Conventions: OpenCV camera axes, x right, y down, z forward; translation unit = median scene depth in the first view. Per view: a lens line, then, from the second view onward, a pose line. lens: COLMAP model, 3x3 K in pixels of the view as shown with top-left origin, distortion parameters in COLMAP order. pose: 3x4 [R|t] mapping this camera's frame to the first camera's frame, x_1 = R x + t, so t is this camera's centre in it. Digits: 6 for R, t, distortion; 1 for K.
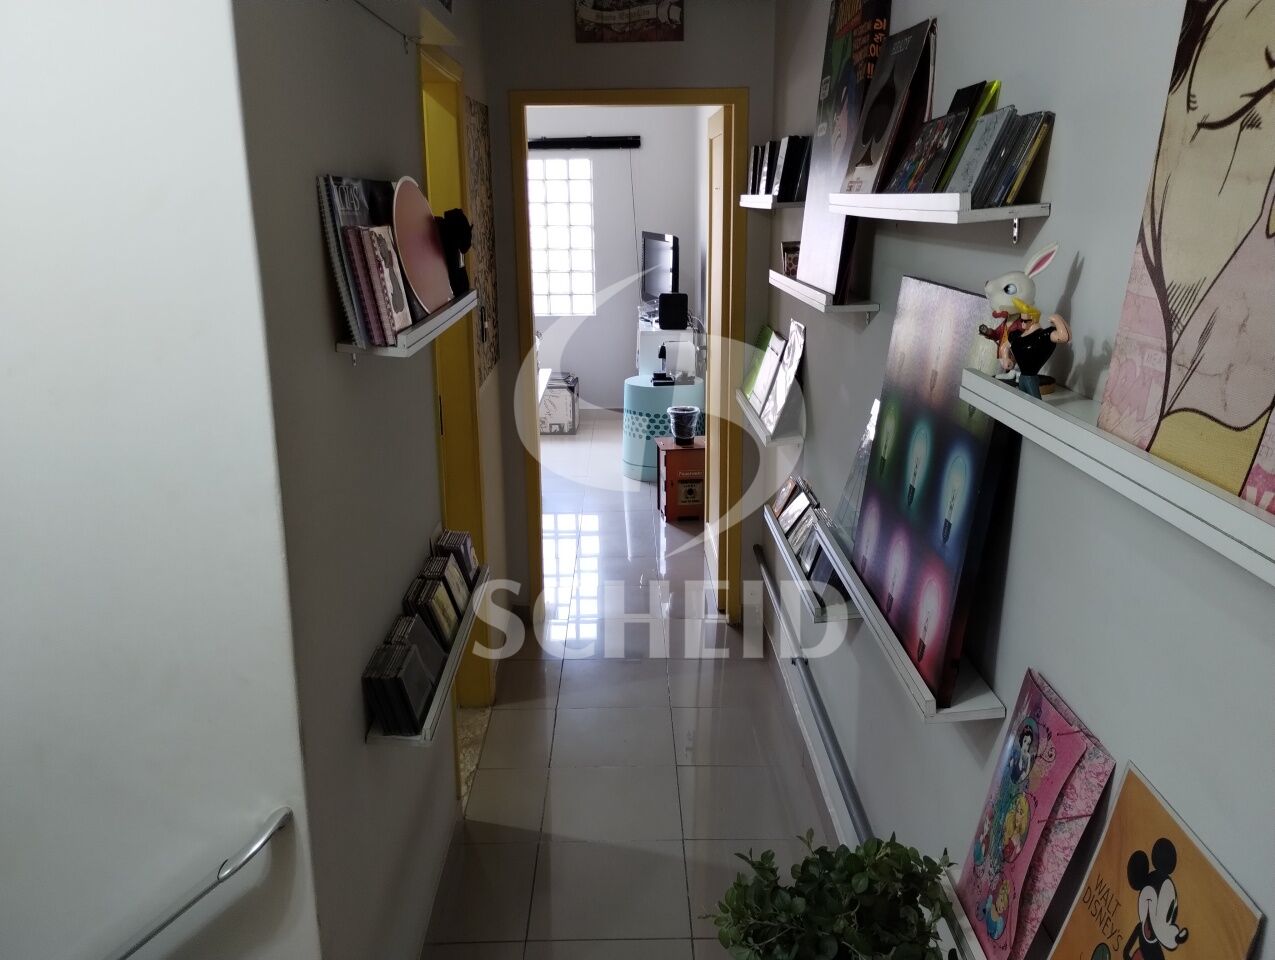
lens RADIAL K [[1029.3, 0, 637.5], [0, 1029.3, 480.0], [0, 0, 1]] dist [0.007342, 0.002054]
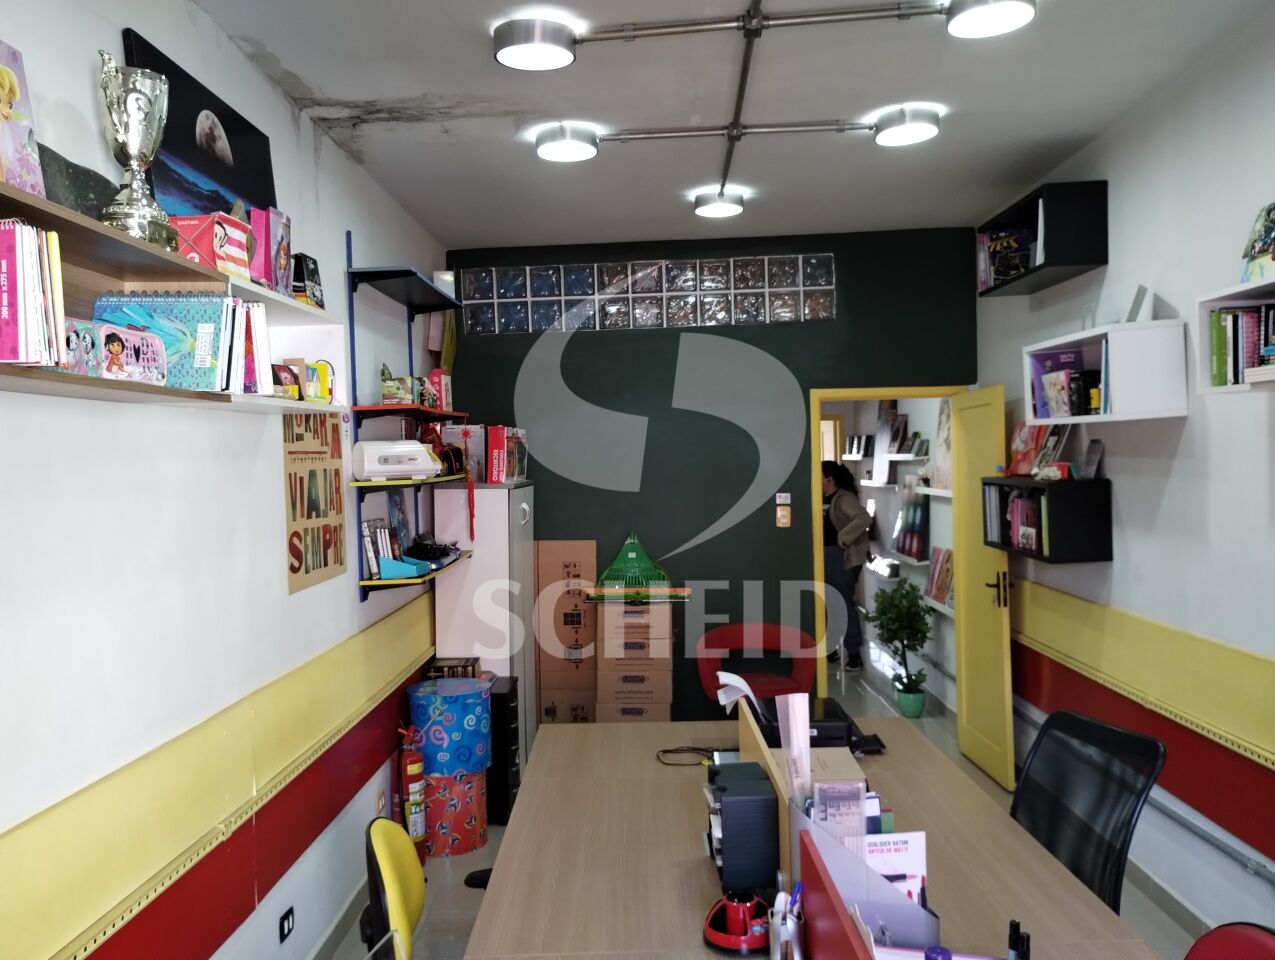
lens RADIAL K [[1029.3, 0, 637.5], [0, 1029.3, 480.0], [0, 0, 1]] dist [0.007342, 0.002054]
pose [[0.999373, -0.020462, -0.028888, -0.563214], [0.012891, 0.970349, -0.241362, 0.656998], [0.032970, 0.240839, 0.970005, -2.455702]]
